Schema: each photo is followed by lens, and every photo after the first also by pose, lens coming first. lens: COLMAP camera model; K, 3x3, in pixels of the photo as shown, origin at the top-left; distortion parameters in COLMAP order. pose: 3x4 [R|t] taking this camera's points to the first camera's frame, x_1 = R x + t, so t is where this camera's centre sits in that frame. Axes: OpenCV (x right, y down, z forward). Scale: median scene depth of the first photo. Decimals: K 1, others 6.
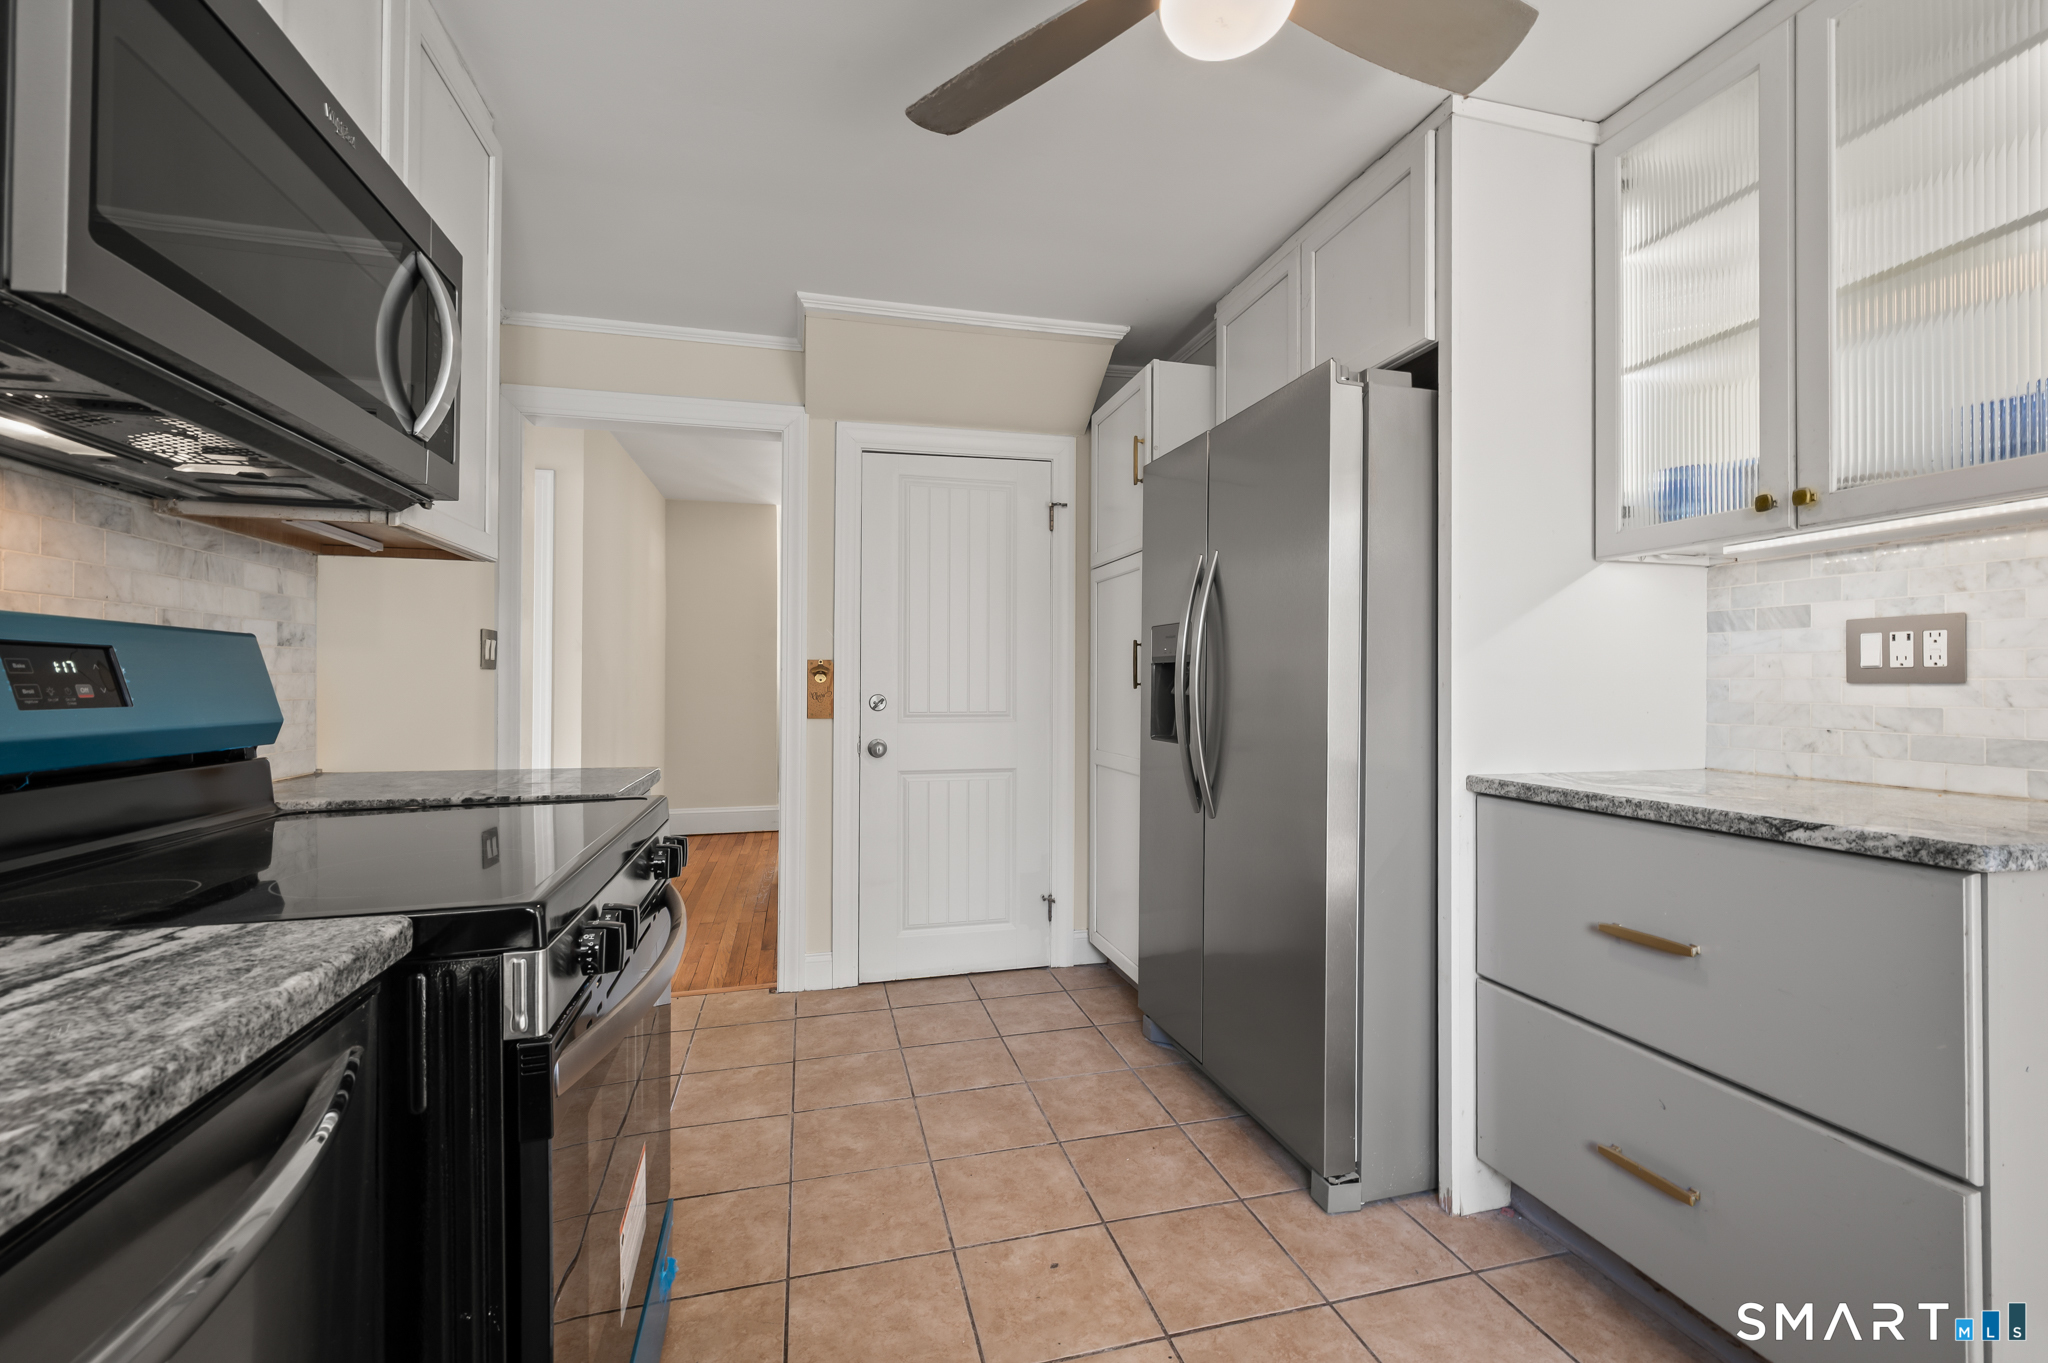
lens RADIAL K [[833.9, 0, 1026.7], [0, 833.9, 679.7], [0, 0, 1]] dist [0.003707, -0.000330]
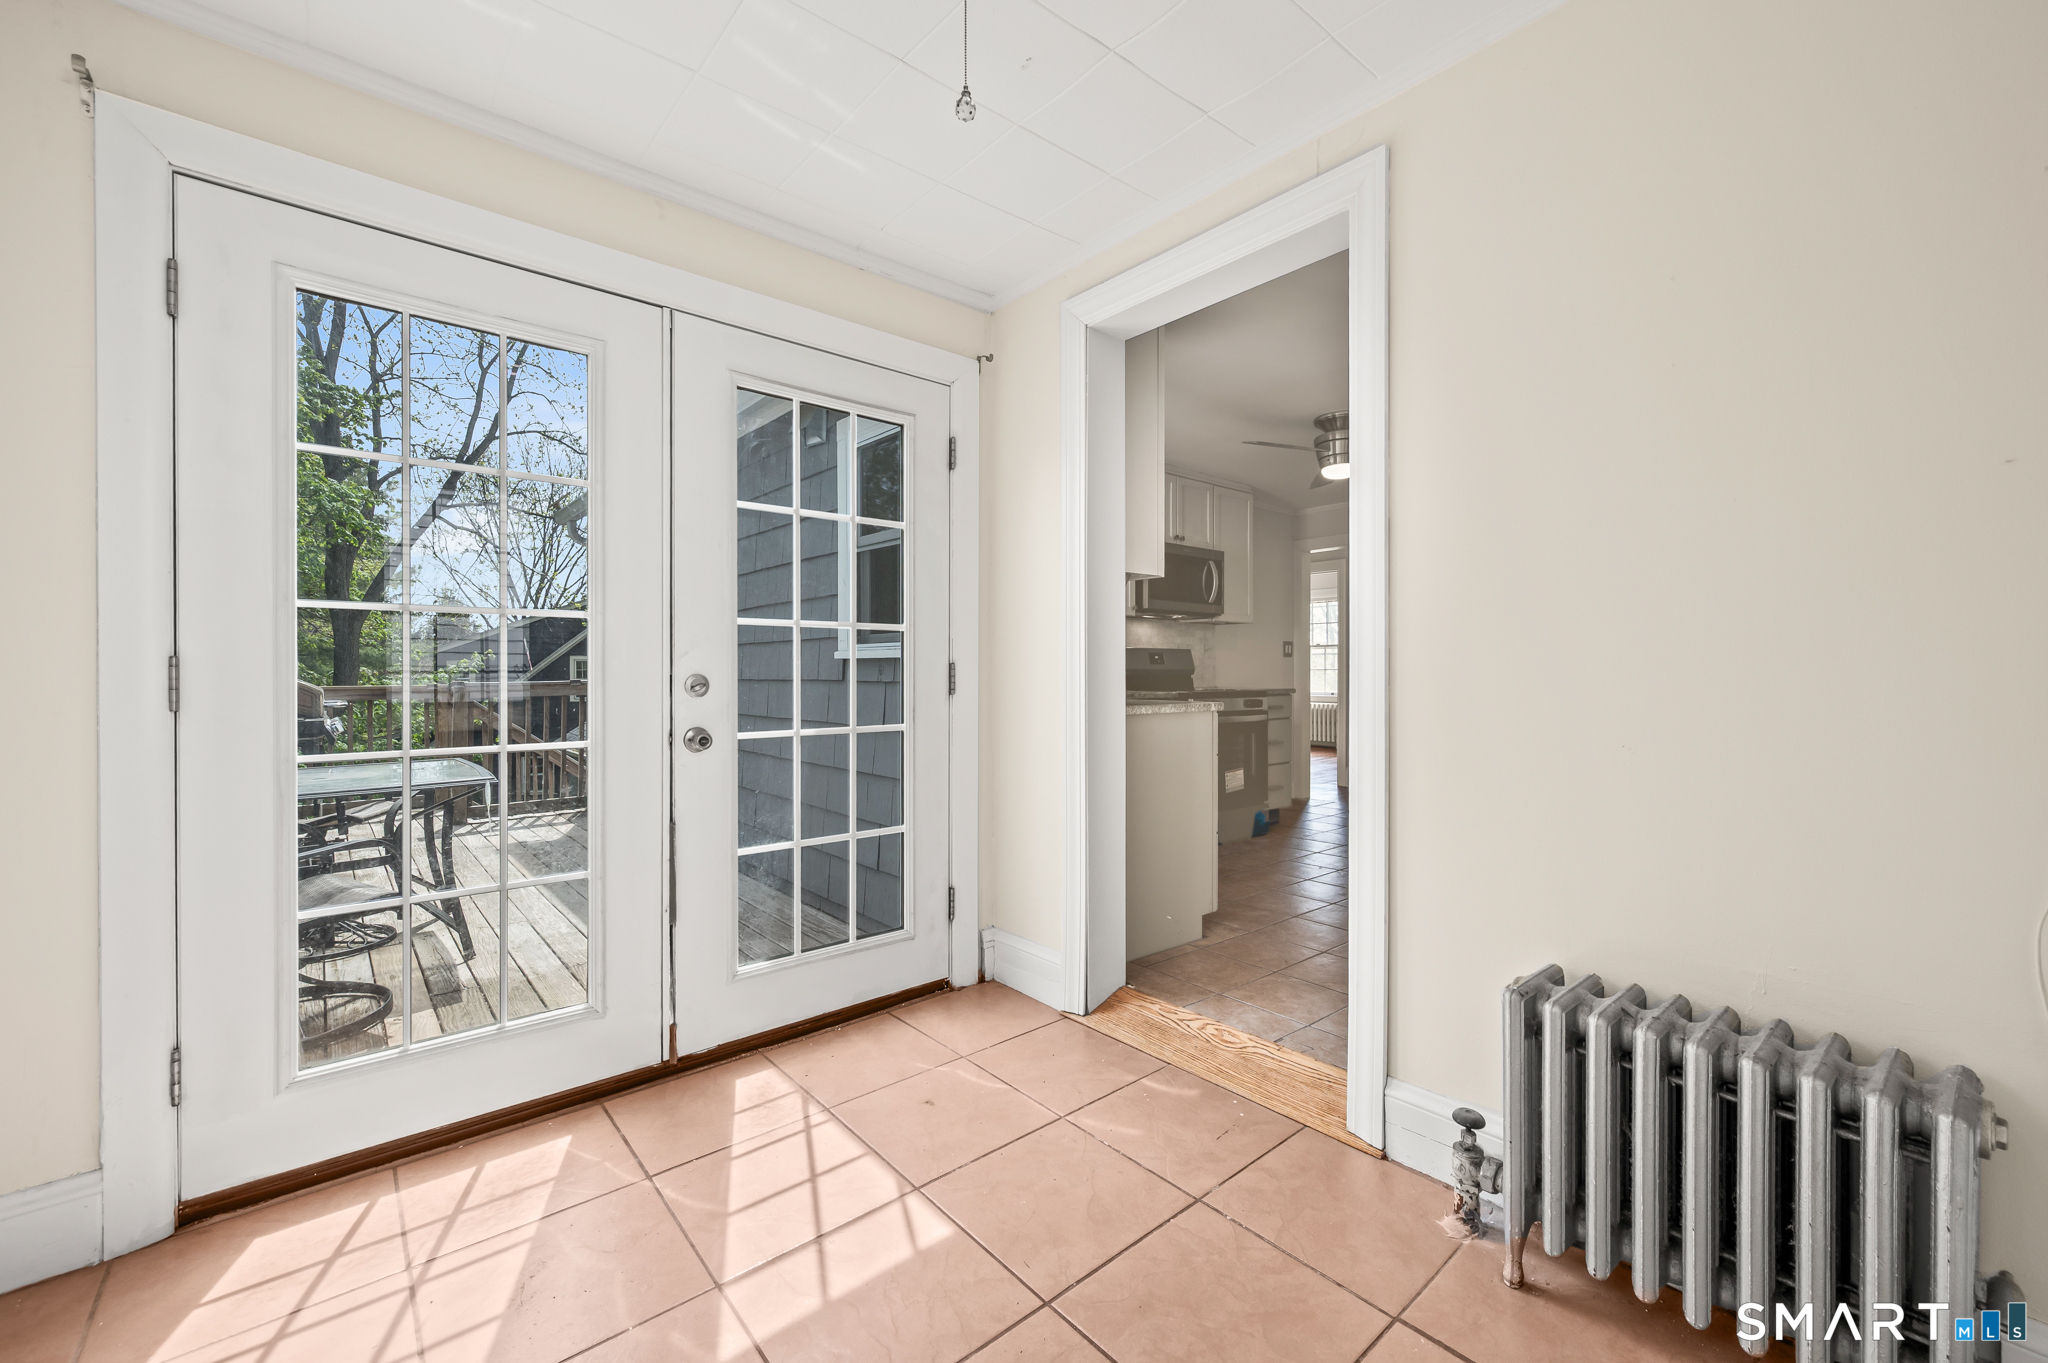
lens RADIAL K [[833.9, 0, 1033.0], [0, 833.9, 678.8], [0, 0, 1]] dist [0.003707, -0.000330]
pose [[0.439190, 0.004851, -0.898381, 1.924342], [0.005352, 0.999954, 0.008016, 0.044165], [0.898378, -0.008328, 0.439144, -1.206018]]
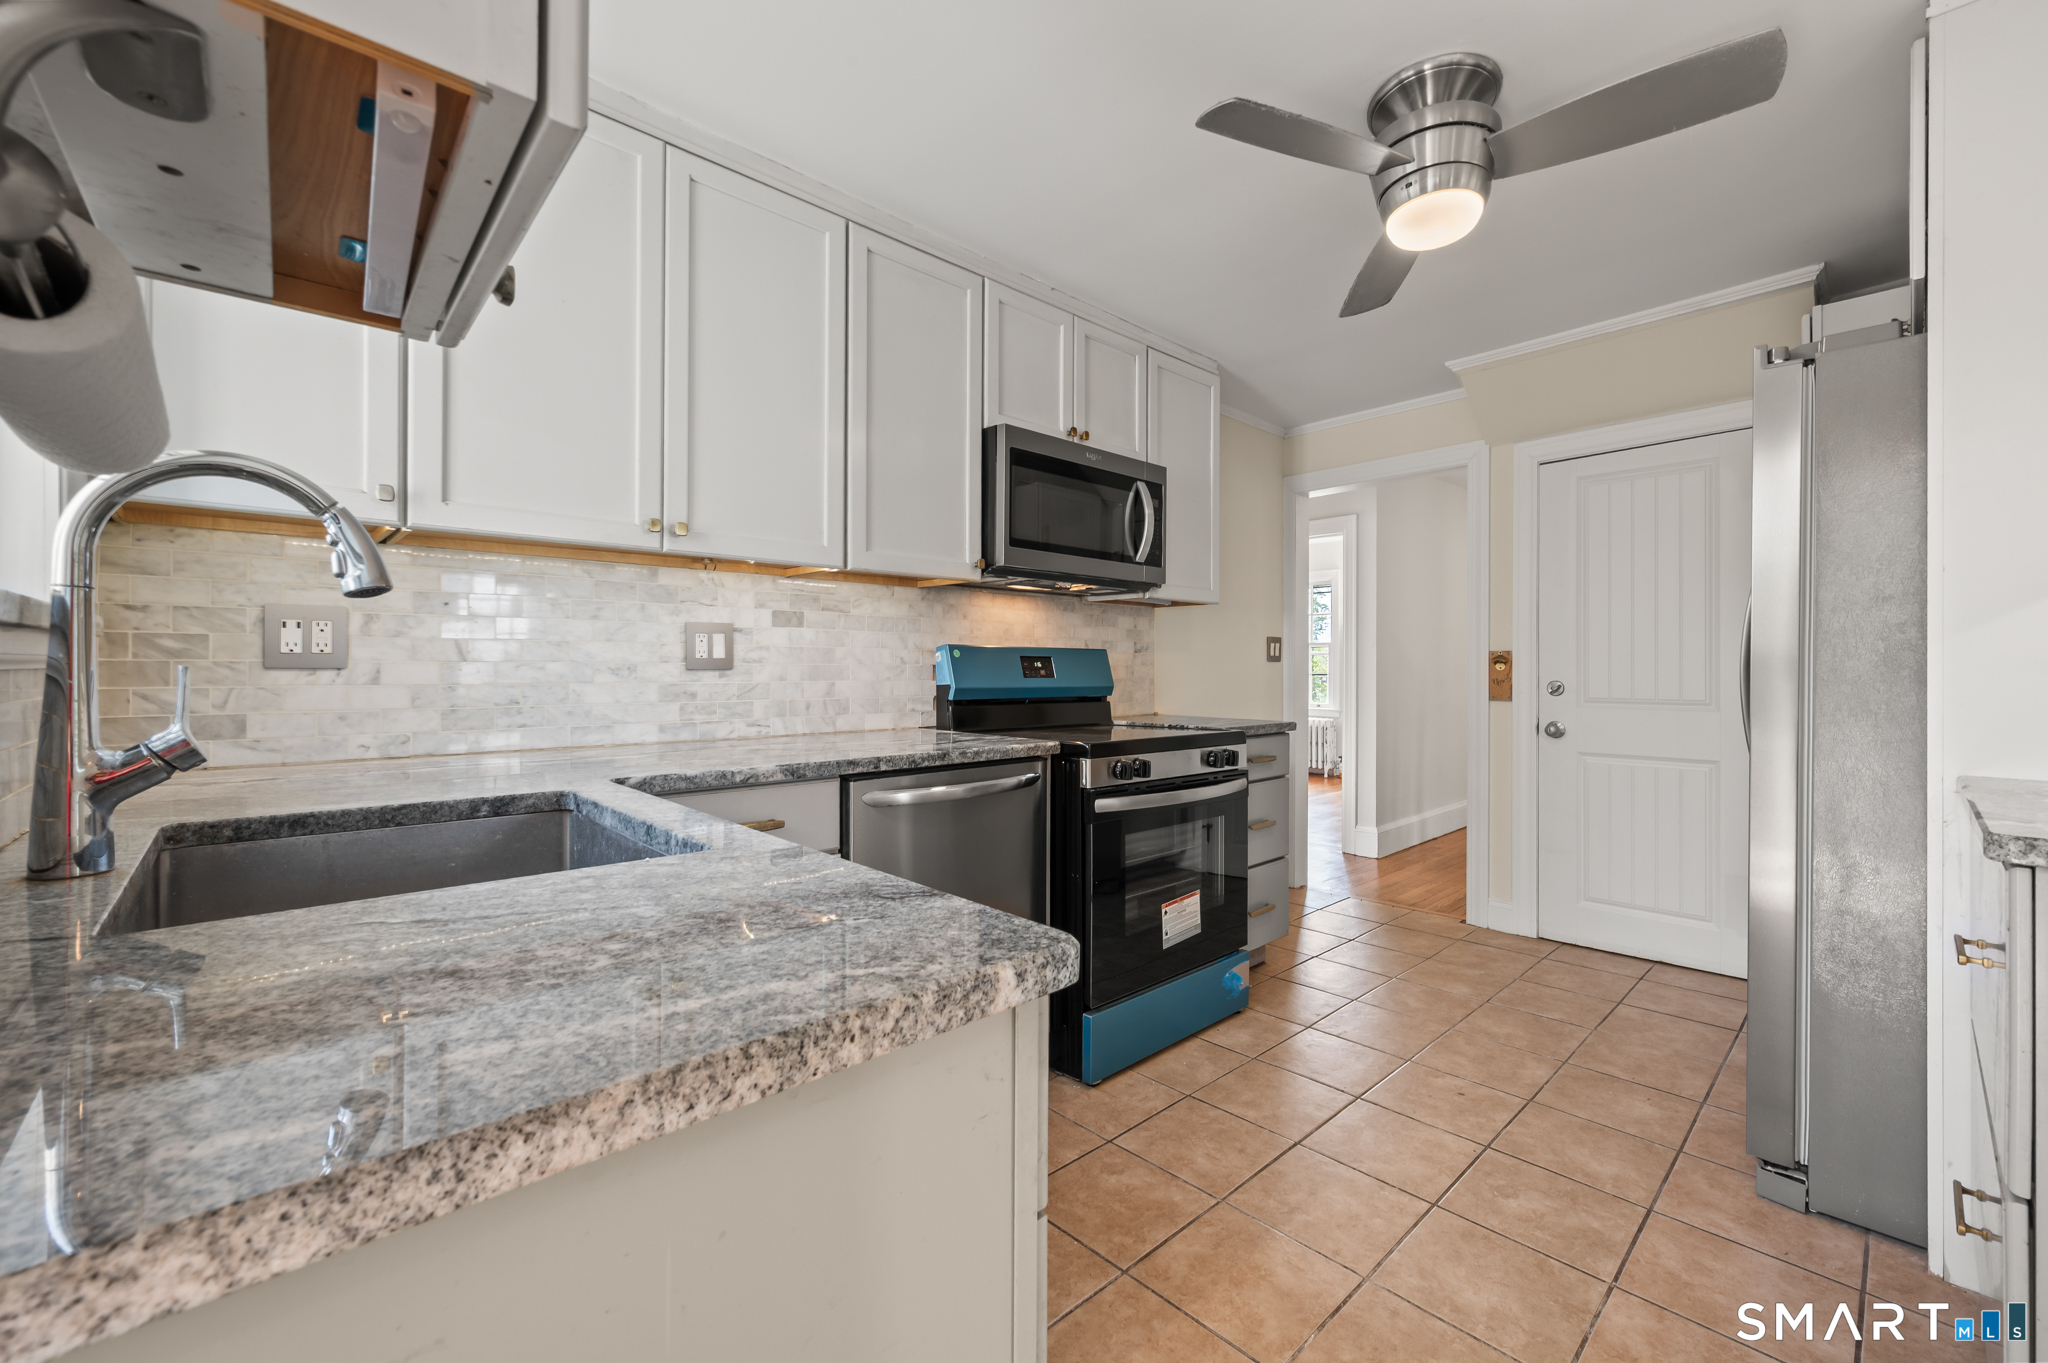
lens RADIAL K [[833.9, 0, 1024.4], [0, 833.9, 674.2], [0, 0, 1]] dist [0.003707, -0.000330]
pose [[0.466865, 0.001933, -0.884326, 0.797337], [0.002323, 0.999991, 0.003412, 0.005795], [0.884325, -0.003647, 0.466857, -0.237679]]
